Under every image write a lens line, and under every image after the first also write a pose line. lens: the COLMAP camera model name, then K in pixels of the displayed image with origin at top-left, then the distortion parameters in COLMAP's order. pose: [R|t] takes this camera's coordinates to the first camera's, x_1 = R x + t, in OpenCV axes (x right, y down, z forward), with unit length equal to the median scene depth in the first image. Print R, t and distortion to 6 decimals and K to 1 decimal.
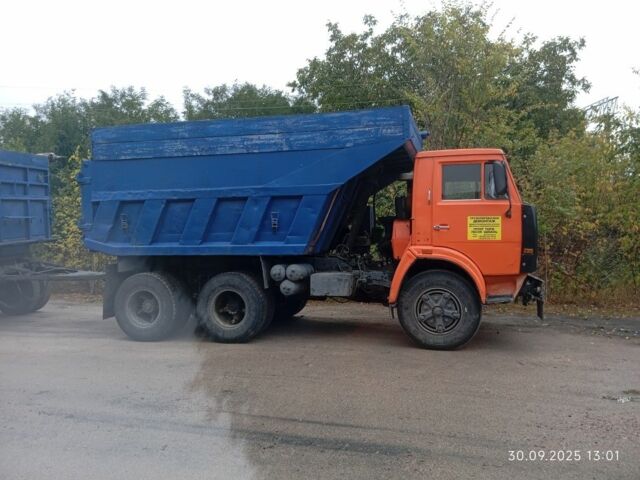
lens RADIAL K [[516.6, 0, 320.0], [0, 516.6, 240.0], [0, 0, 1]] dist [0.074224, -0.175321]
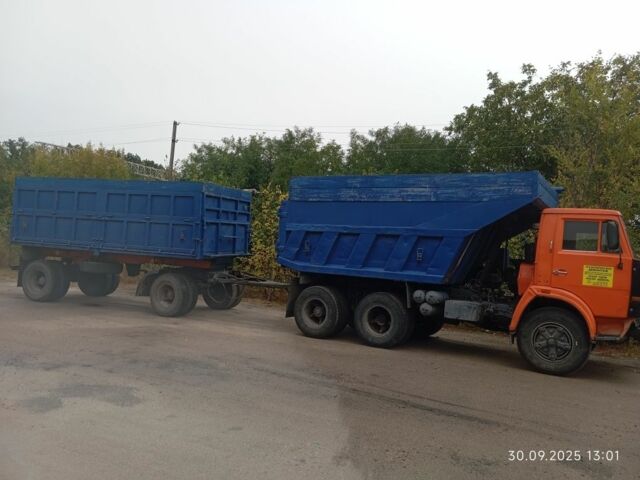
lens RADIAL K [[516.6, 0, 320.0], [0, 516.6, 240.0], [0, 0, 1]] dist [0.074224, -0.175321]
pose [[0.956753, 0.073315, -0.281510, 0.033359], [-0.088284, 0.995258, -0.040846, -0.000647], [0.277180, 0.063932, 0.958689, -0.291125]]
